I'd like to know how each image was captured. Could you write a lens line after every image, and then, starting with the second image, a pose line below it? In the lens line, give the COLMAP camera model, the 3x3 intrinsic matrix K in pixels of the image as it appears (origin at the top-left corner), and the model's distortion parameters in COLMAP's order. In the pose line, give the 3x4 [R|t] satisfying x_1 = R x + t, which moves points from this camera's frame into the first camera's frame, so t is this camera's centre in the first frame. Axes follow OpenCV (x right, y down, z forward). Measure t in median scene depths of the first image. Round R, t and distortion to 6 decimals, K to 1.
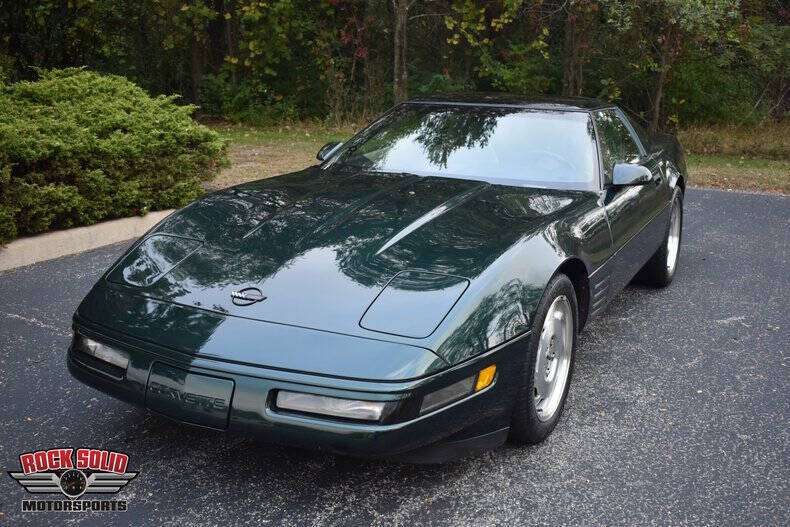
lens RADIAL K [[839.7, 0, 395.0], [0, 839.7, 263.5], [0, 0, 1]] dist [-0.072440, 0.012762]
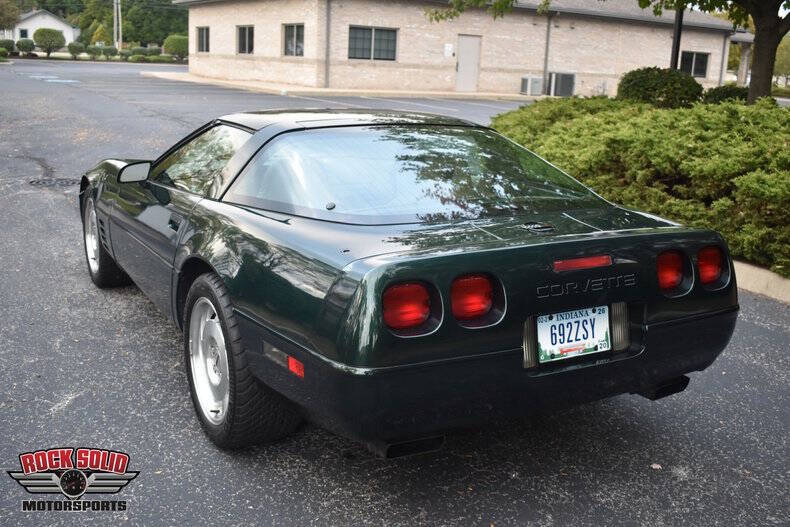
lens RADIAL K [[839.7, 0, 395.0], [0, 839.7, 263.5], [0, 0, 1]] dist [-0.072440, 0.012762]
pose [[-0.545538, 0.170818, -0.820494, 0.536565], [-0.240094, 0.906121, 0.348281, -0.243347], [0.802959, 0.386996, -0.453310, 0.983669]]
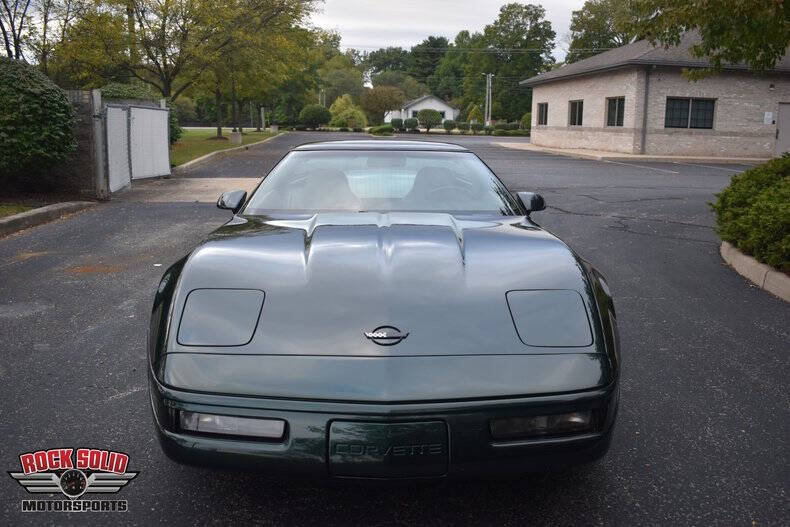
lens RADIAL K [[732.5, 0, 413.8], [0, 732.5, 266.1], [0, 0, 1]] dist [-0.078596, 0.006063]
pose [[-0.850350, 0.080938, -0.519956, 0.341624], [-0.142269, 0.915941, 0.375248, -0.245531], [0.506621, 0.393066, -0.767356, 1.080706]]
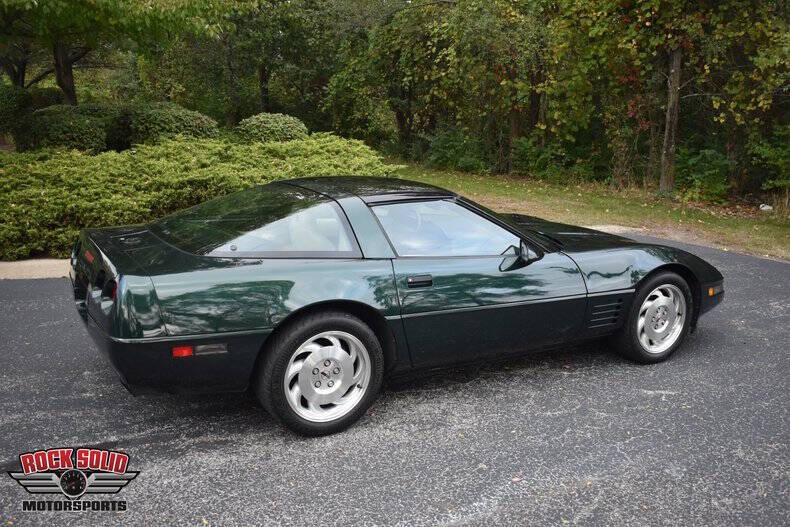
lens RADIAL K [[754.0, 0, 395.0], [0, 754.0, 263.5], [0, 0, 1]] dist [-0.080529, 0.007883]
pose [[0.863928, 0.123449, -0.488251, 0.361712], [-0.146322, 0.989198, -0.008800, -0.026369], [0.481890, 0.079044, 0.872659, -0.025470]]
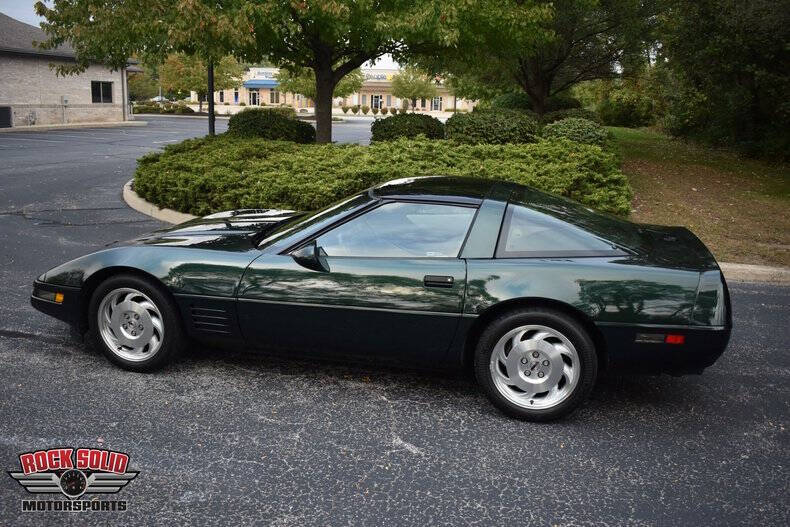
lens RADIAL K [[705.0, 0, 395.0], [0, 705.0, 263.5], [0, 0, 1]] dist [-0.086805, 0.007793]
pose [[0.237370, 0.219574, -0.946278, 0.696512], [-0.252142, 0.954660, 0.158270, -0.154935], [0.938126, 0.201028, 0.281971, 0.470371]]
